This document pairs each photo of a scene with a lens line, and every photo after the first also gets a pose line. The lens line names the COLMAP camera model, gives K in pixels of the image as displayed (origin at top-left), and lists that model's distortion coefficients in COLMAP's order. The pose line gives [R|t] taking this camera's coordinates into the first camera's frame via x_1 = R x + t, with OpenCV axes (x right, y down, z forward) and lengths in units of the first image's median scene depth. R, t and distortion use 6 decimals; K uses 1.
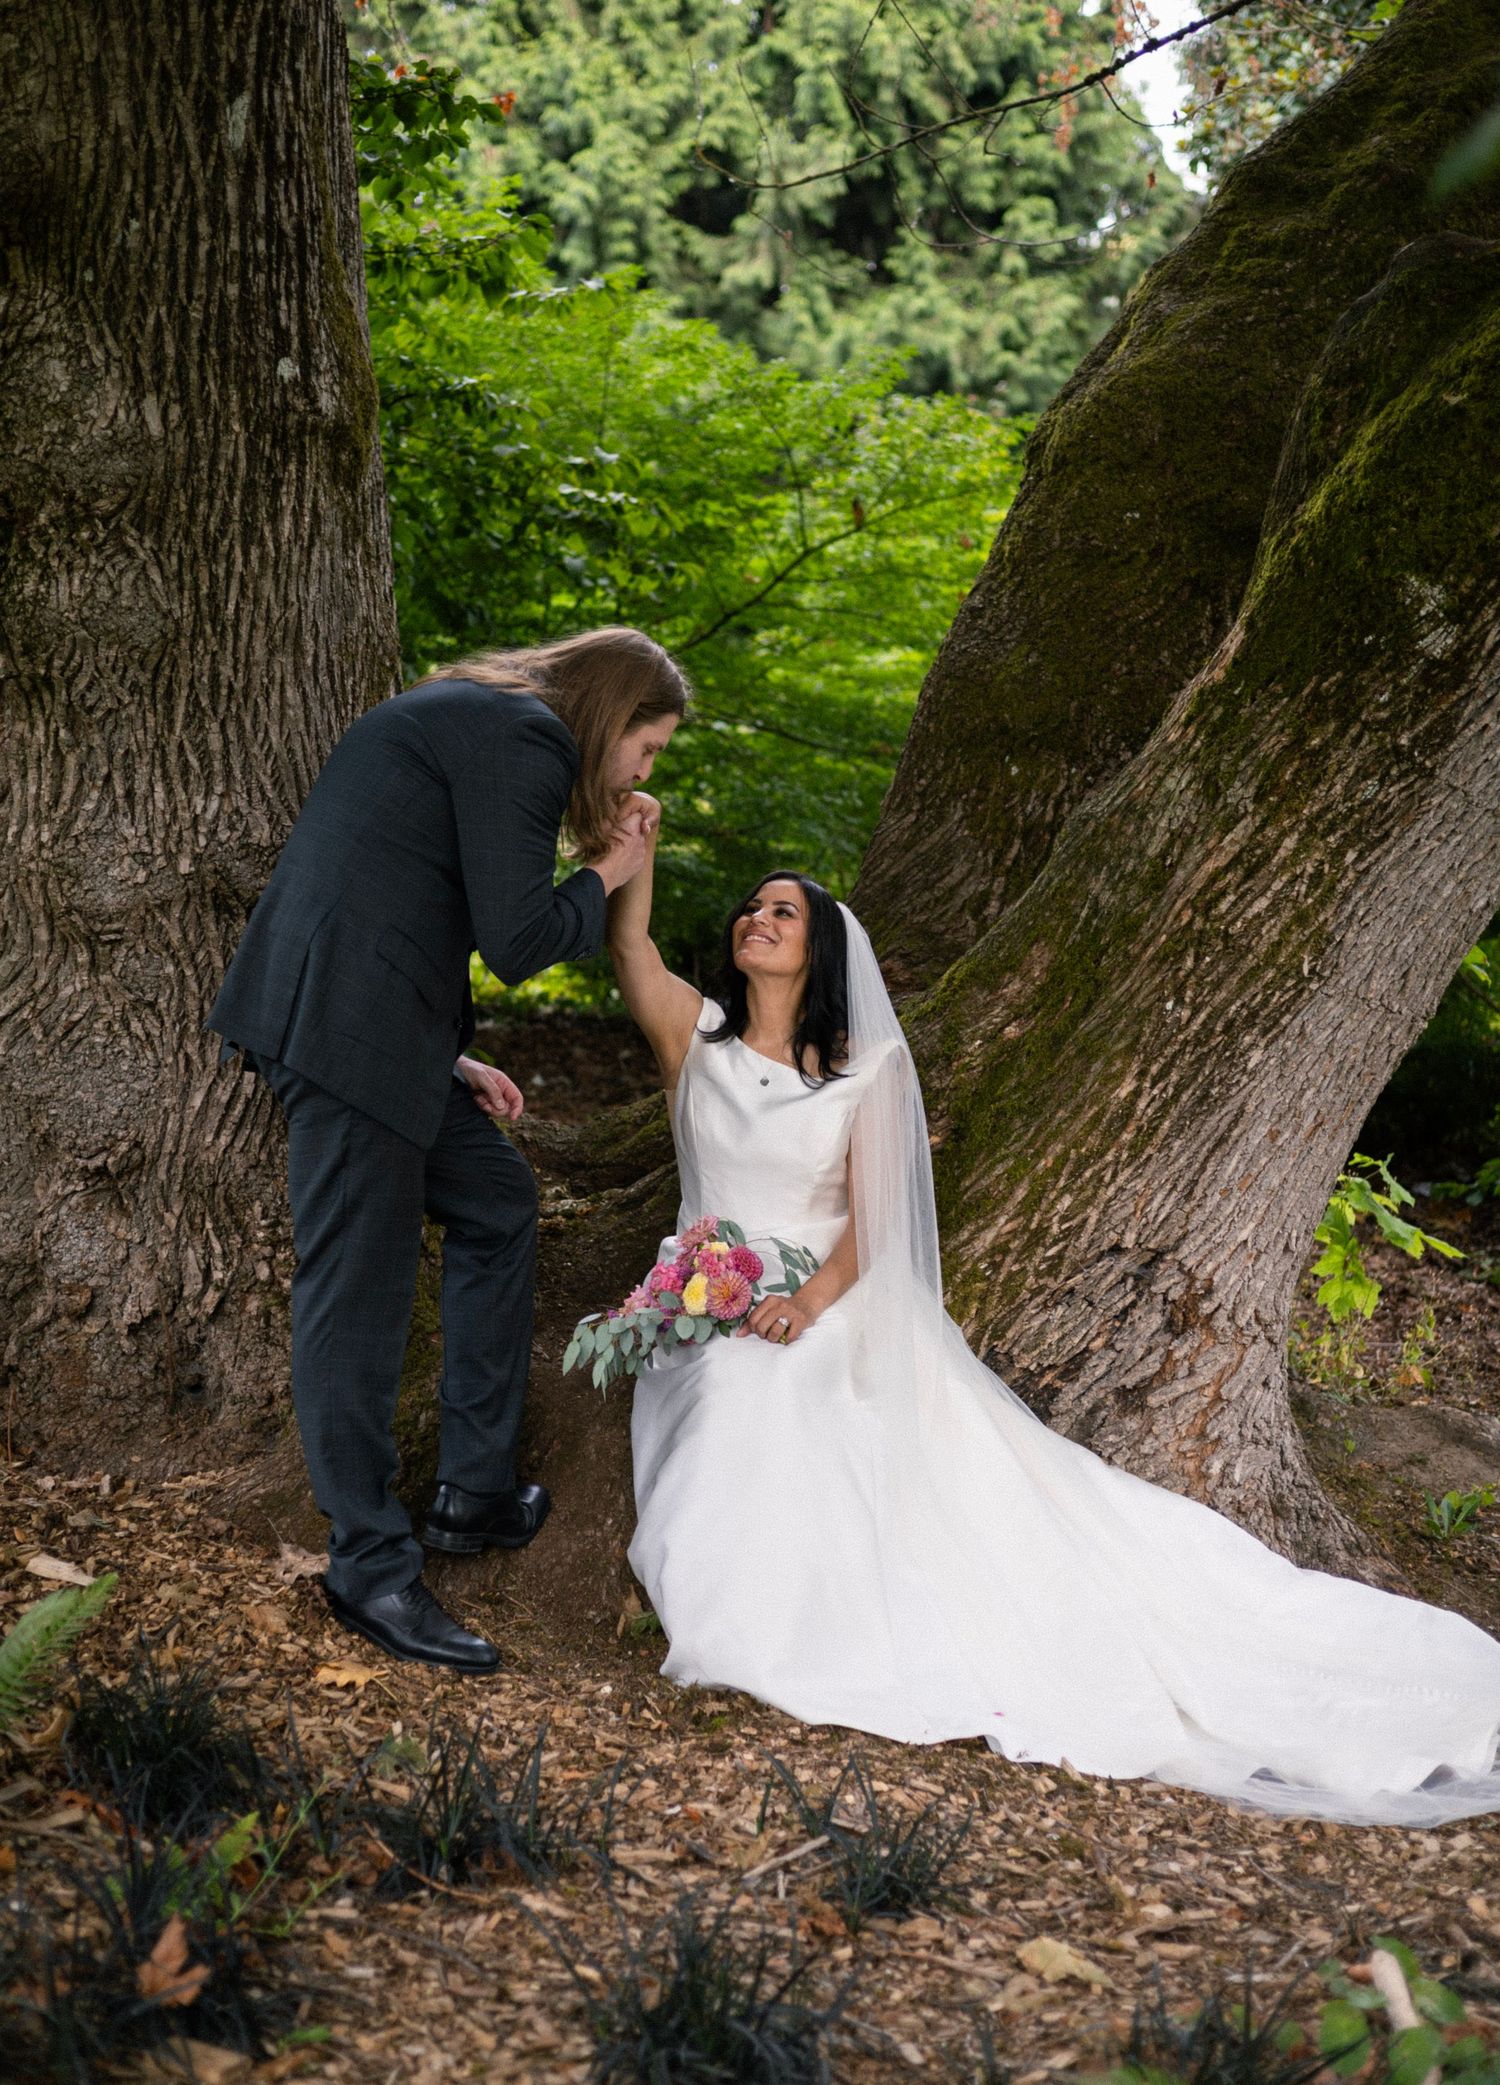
lens RADIAL K [[3147.9, 0, 749.4], [0, 3147.9, 973.7], [0, 0, 1]] dist [-0.011757, 0.095315]
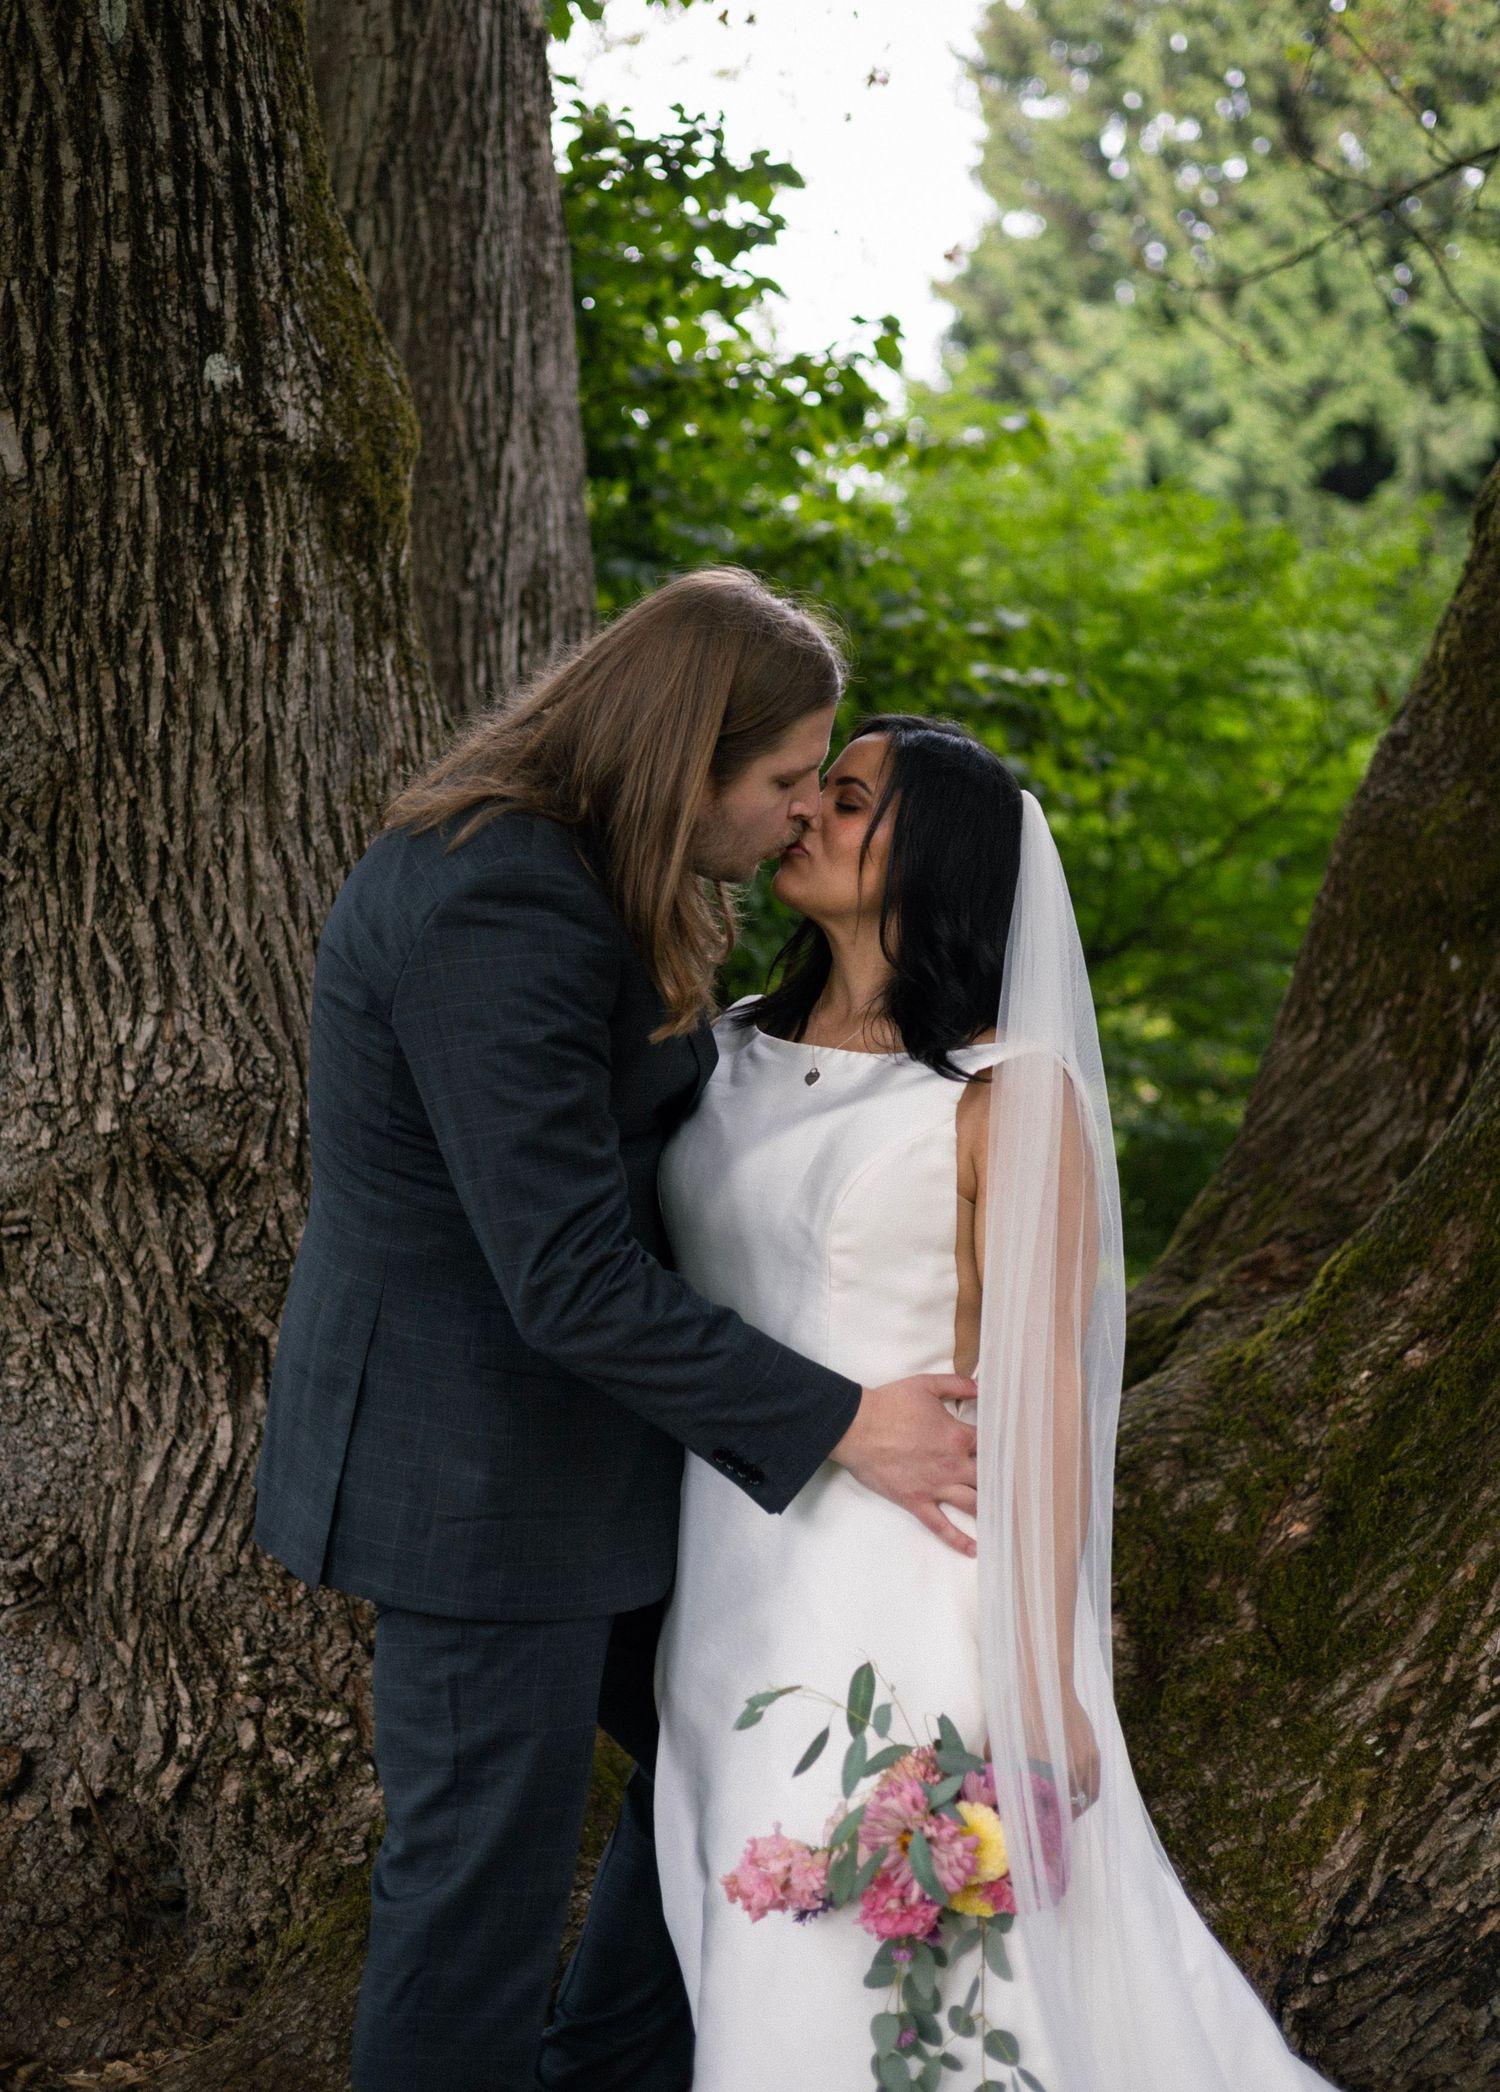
lens RADIAL K [[3155.0, 0, 745.4], [0, 3155.0, 918.0], [0, 0, 1]] dist [0.002965, 0.015610]
pose [[0.978072, -0.035316, -0.205252, 0.092130], [0.013424, 0.994158, -0.107092, -0.003659], [0.207835, 0.101989, 0.972832, 0.371727]]
